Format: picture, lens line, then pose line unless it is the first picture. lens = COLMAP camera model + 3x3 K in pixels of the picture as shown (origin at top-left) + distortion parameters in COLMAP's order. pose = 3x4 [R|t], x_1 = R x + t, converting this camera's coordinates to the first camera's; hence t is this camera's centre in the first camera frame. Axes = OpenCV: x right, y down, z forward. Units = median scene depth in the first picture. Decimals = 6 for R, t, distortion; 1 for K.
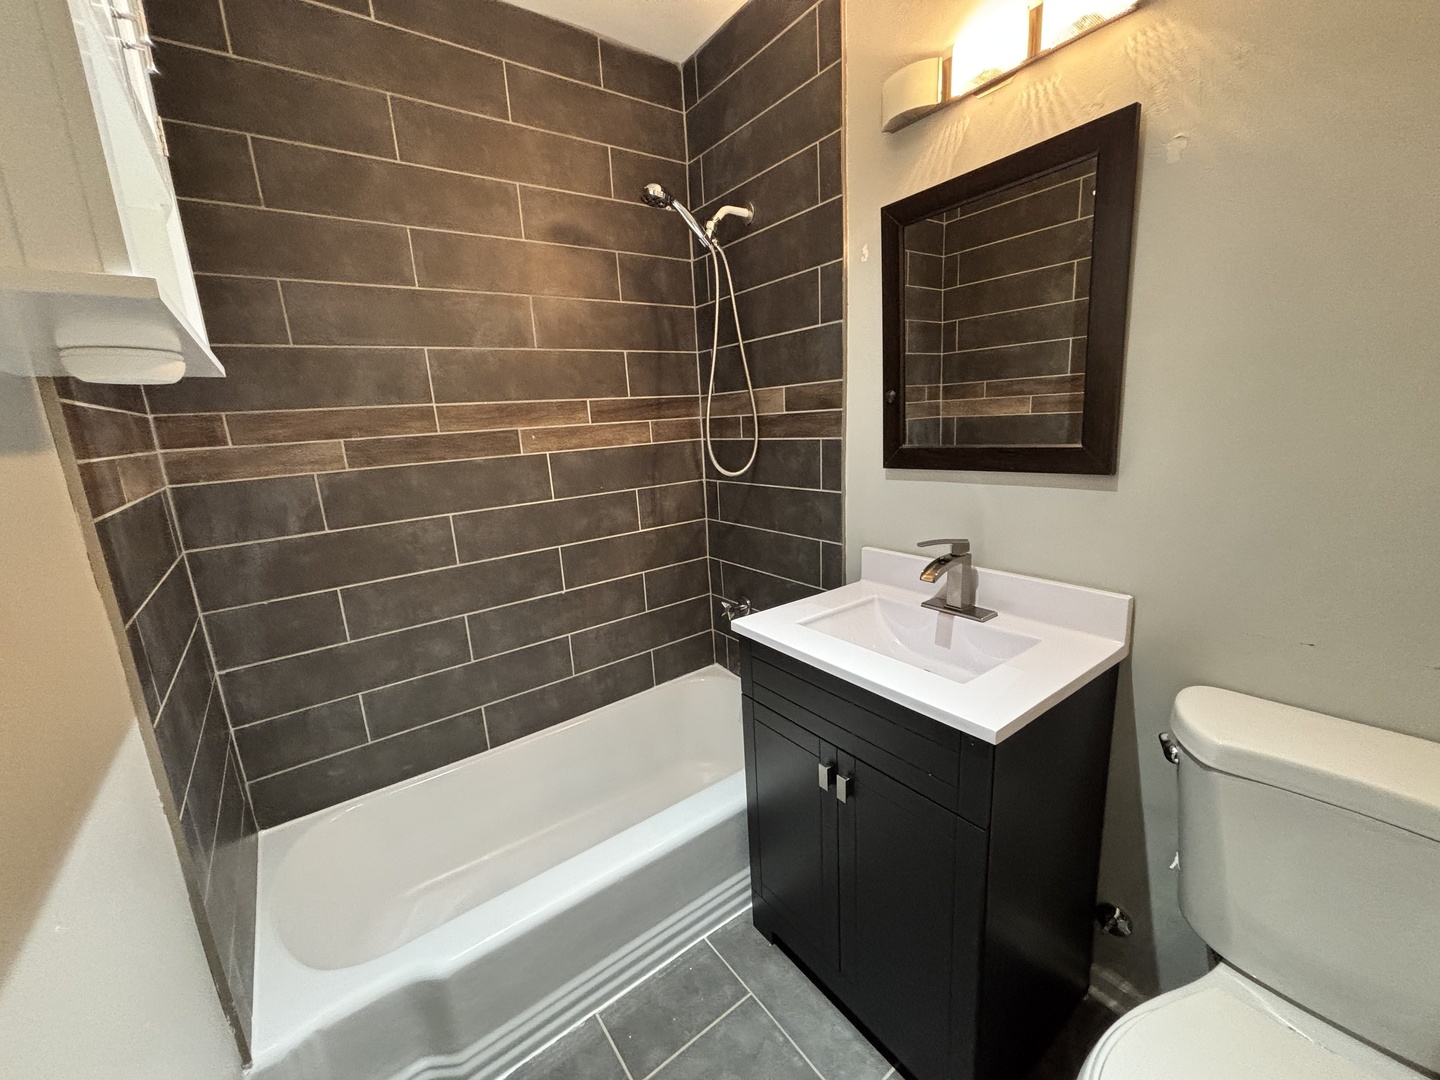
lens RADIAL K [[583.3, 0, 717.2], [0, 583.3, 540.1], [0, 0, 1]] dist [0.003567, -0.001598]
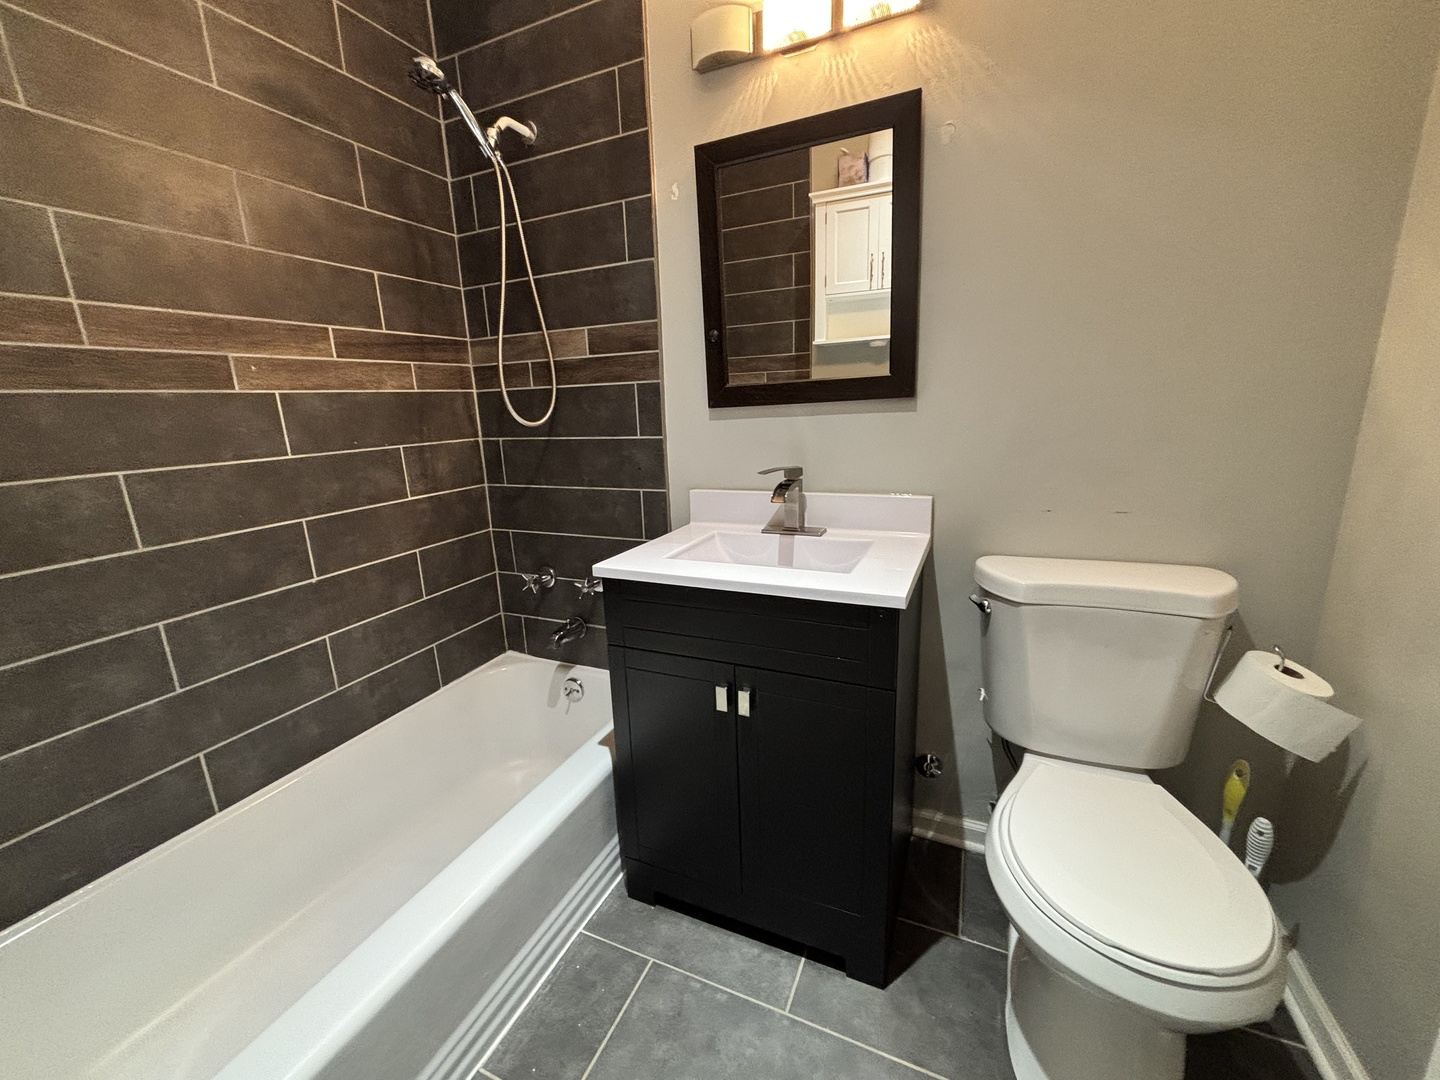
lens RADIAL K [[583.3, 0, 720.2], [0, 583.3, 540.4], [0, 0, 1]] dist [0.003567, -0.001598]
pose [[0.866248, -0.089764, 0.491484, -0.210116], [0.093581, 0.995469, 0.016874, 0.088591], [-0.490771, 0.031377, 0.870723, 0.096886]]
